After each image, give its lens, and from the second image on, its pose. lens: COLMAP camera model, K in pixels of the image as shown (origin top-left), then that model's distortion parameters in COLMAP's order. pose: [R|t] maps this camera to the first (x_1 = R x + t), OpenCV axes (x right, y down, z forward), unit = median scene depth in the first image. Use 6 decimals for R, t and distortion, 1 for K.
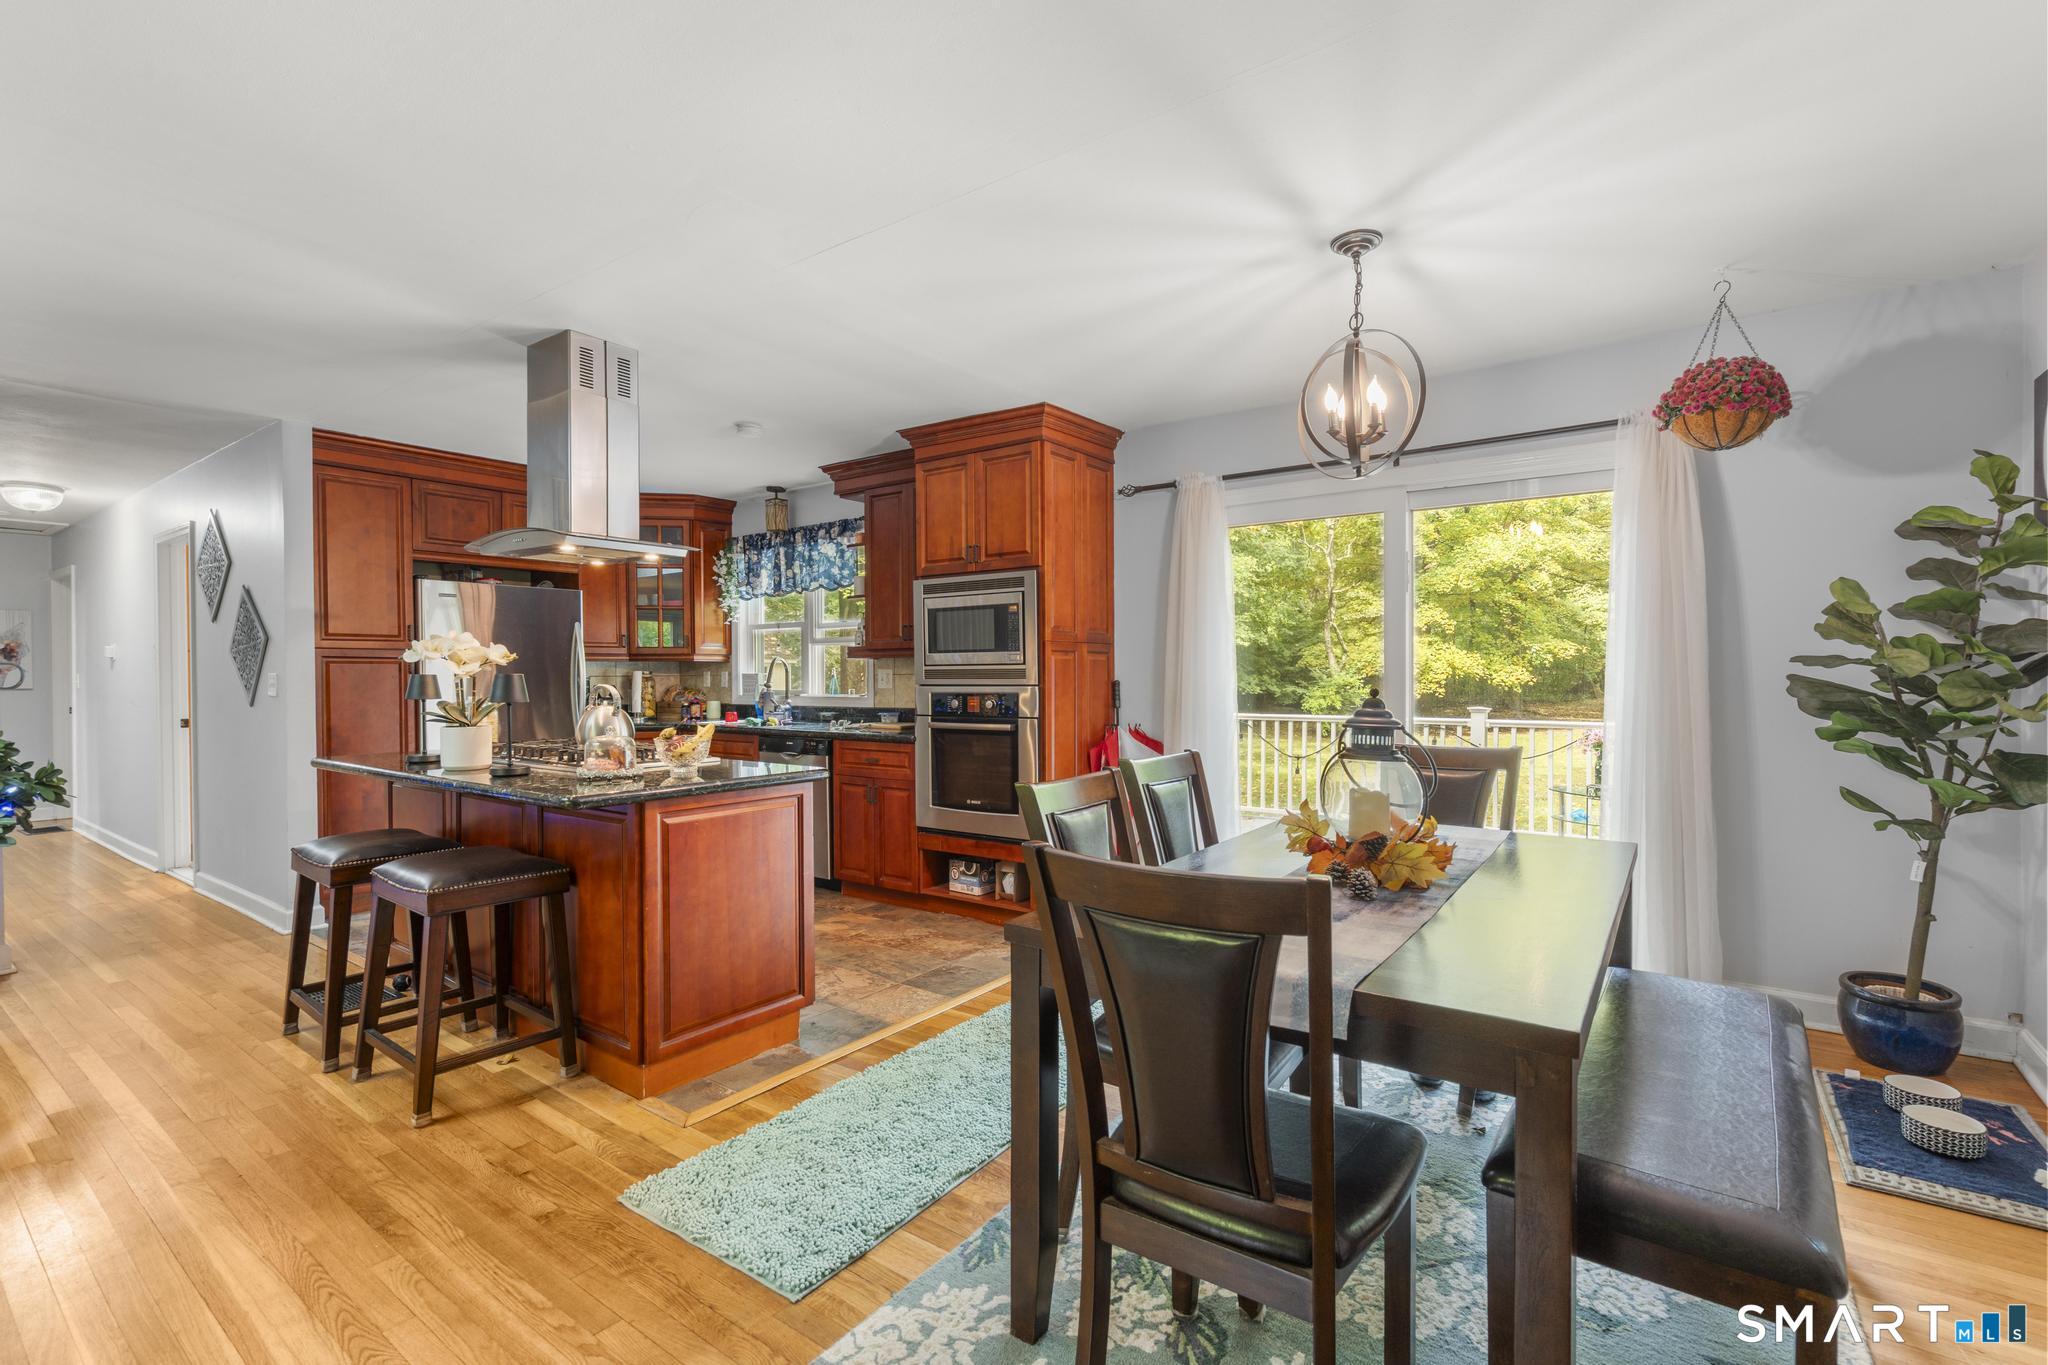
lens RADIAL K [[921.5, 0, 1024.0], [0, 921.5, 684.8], [0, 0, 1]] dist [-0.007068, 0.003269]
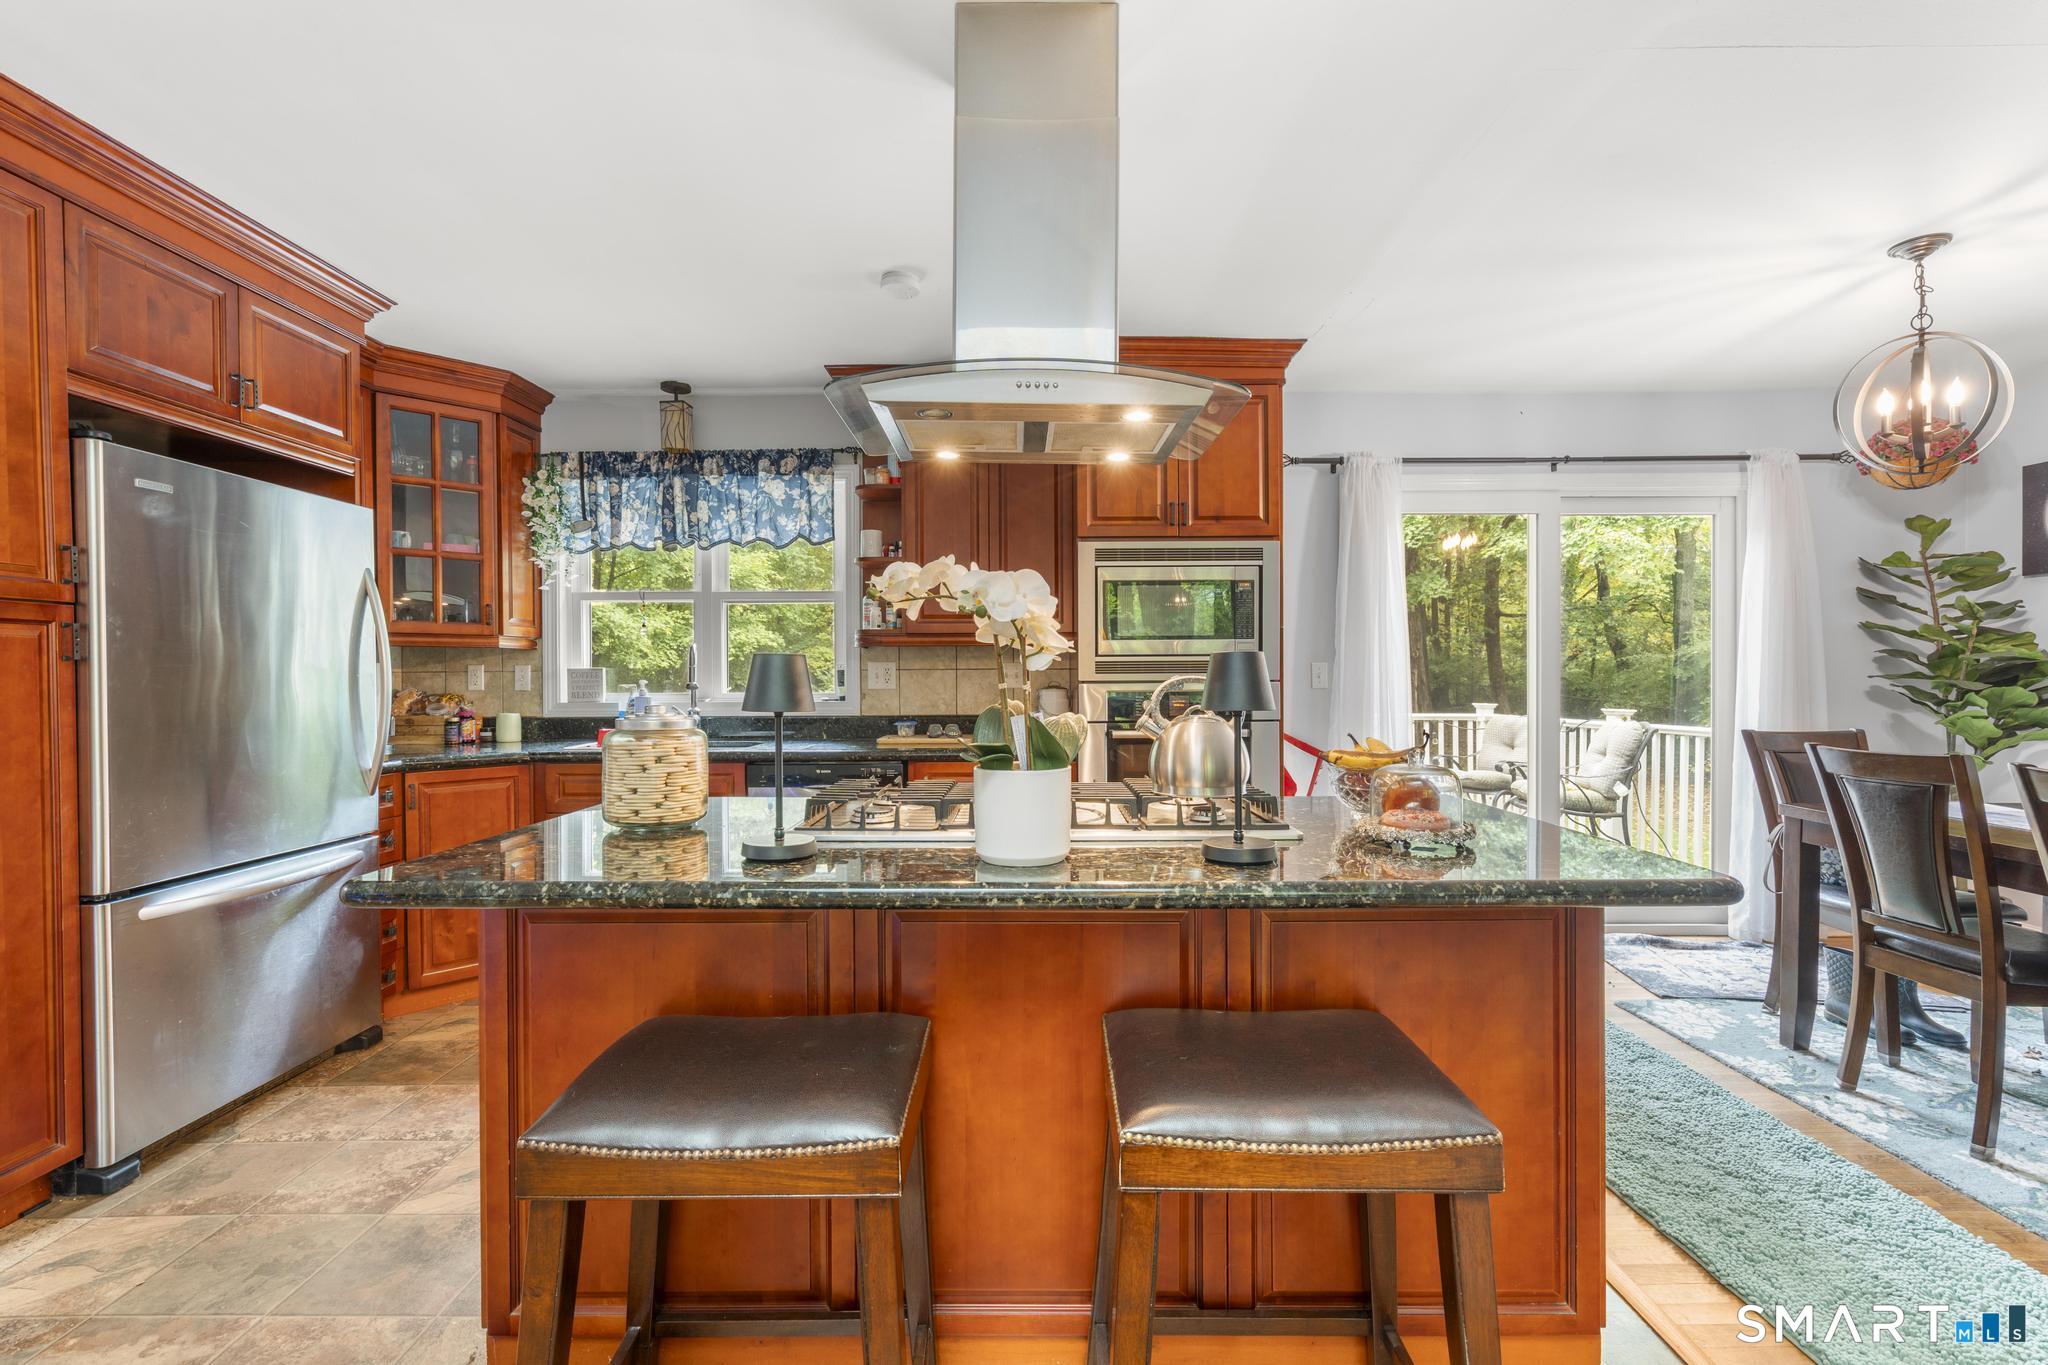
lens RADIAL K [[921.5, 0, 1029.4], [0, 921.5, 689.1], [0, 0, 1]] dist [-0.007068, 0.003269]
pose [[0.808224, -0.008070, 0.588820, -0.616210], [0.008359, 0.999963, 0.002231, 0.004008], [-0.588816, 0.003119, 0.808261, 0.440031]]
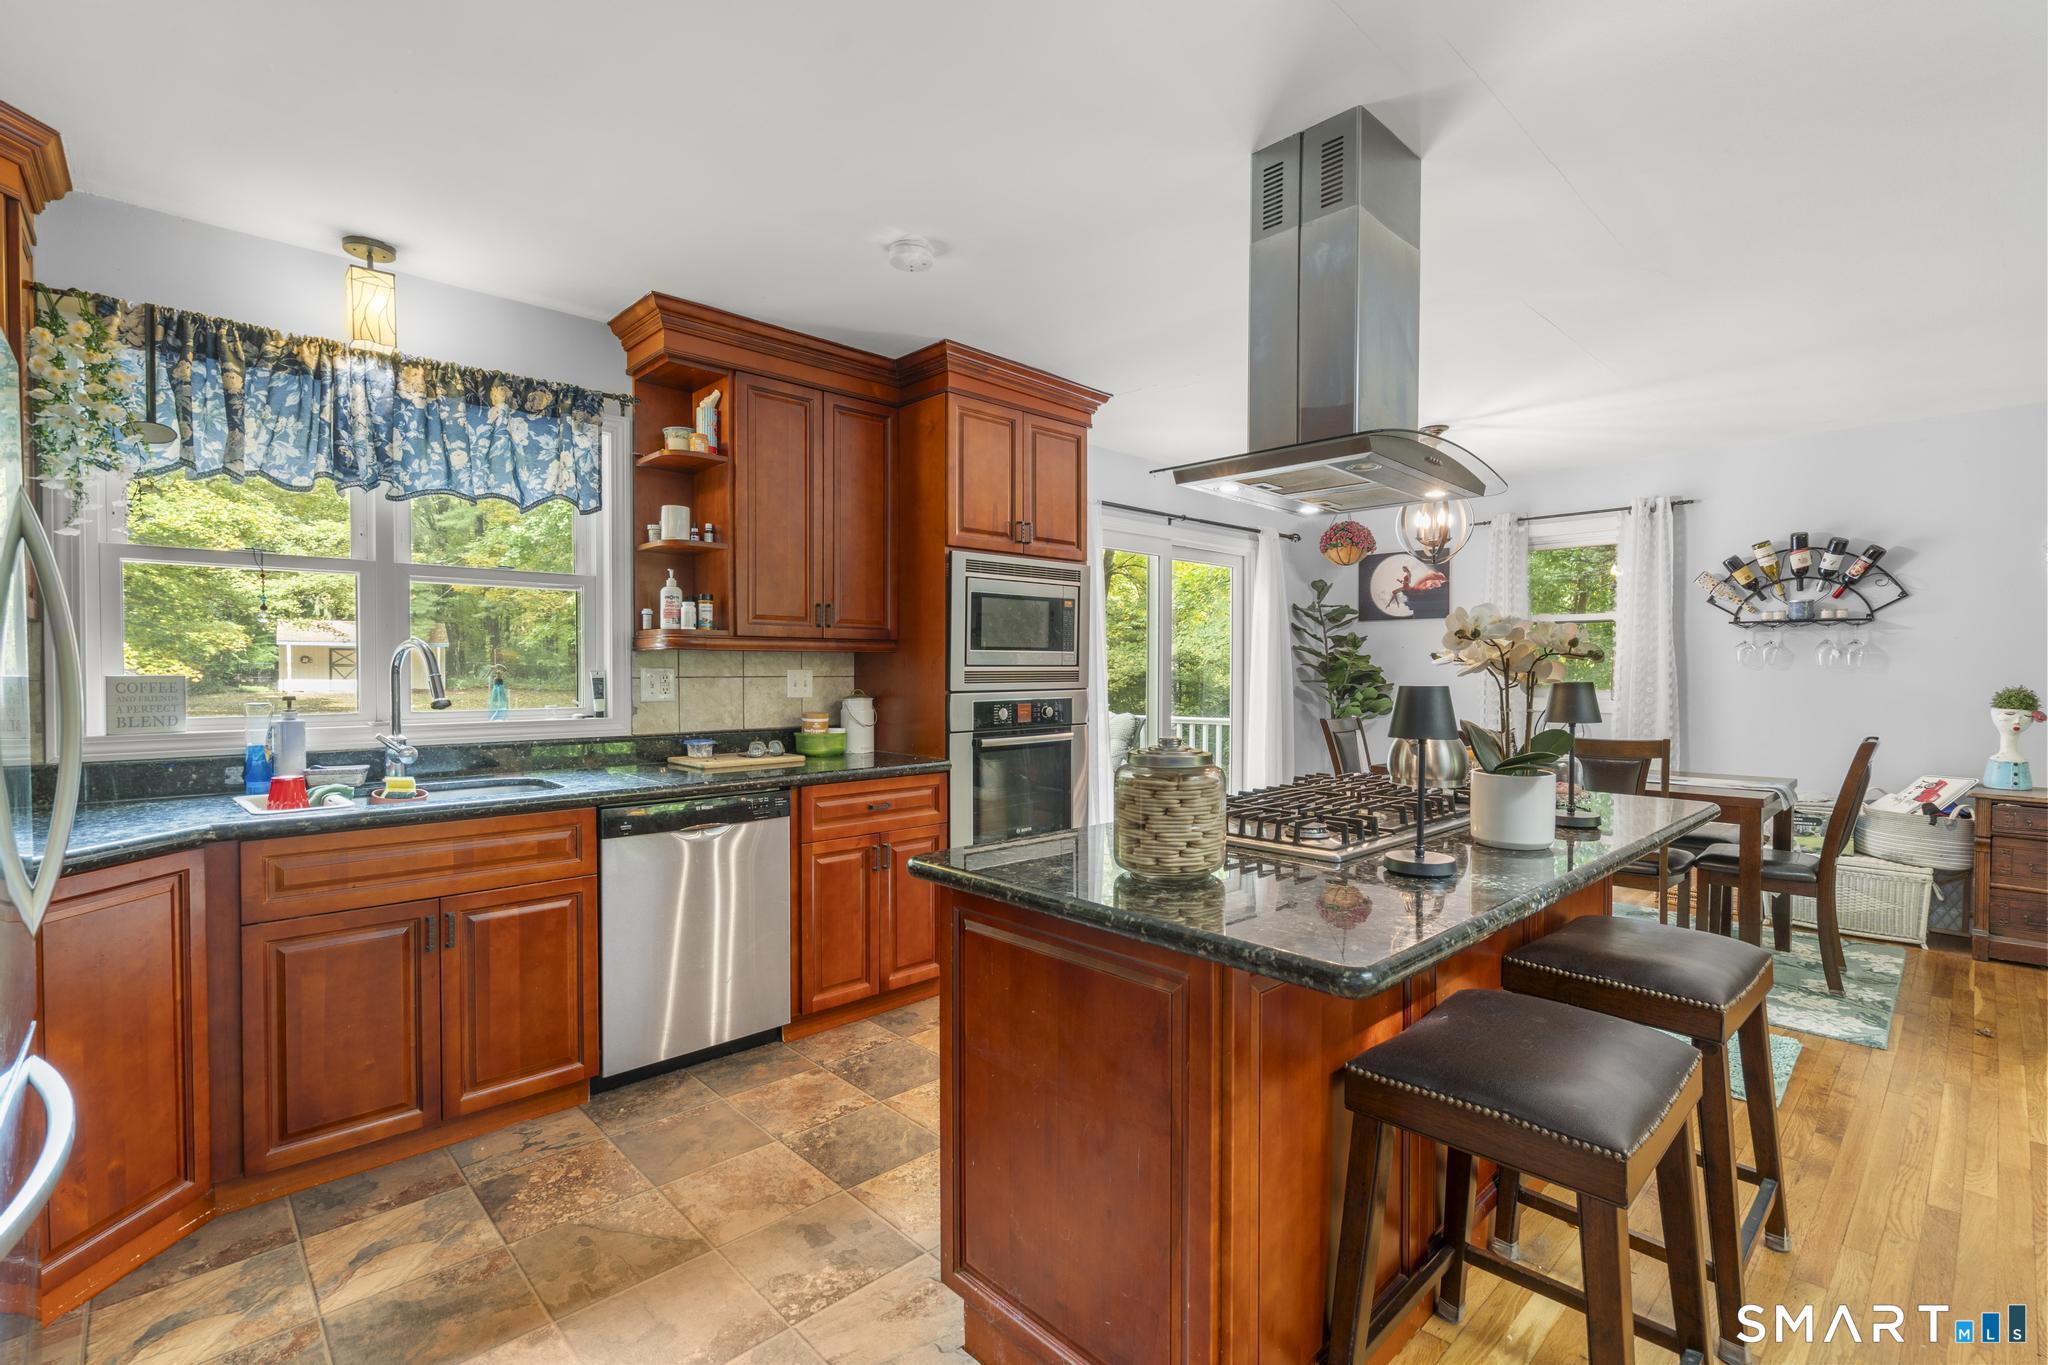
lens RADIAL K [[921.5, 0, 1029.8], [0, 921.5, 682.9], [0, 0, 1]] dist [-0.007068, 0.003269]
pose [[0.176388, -0.011054, 0.984259, -0.872067], [0.010106, 0.999905, 0.009419, -0.014133], [-0.984269, 0.008285, 0.176483, 0.844708]]
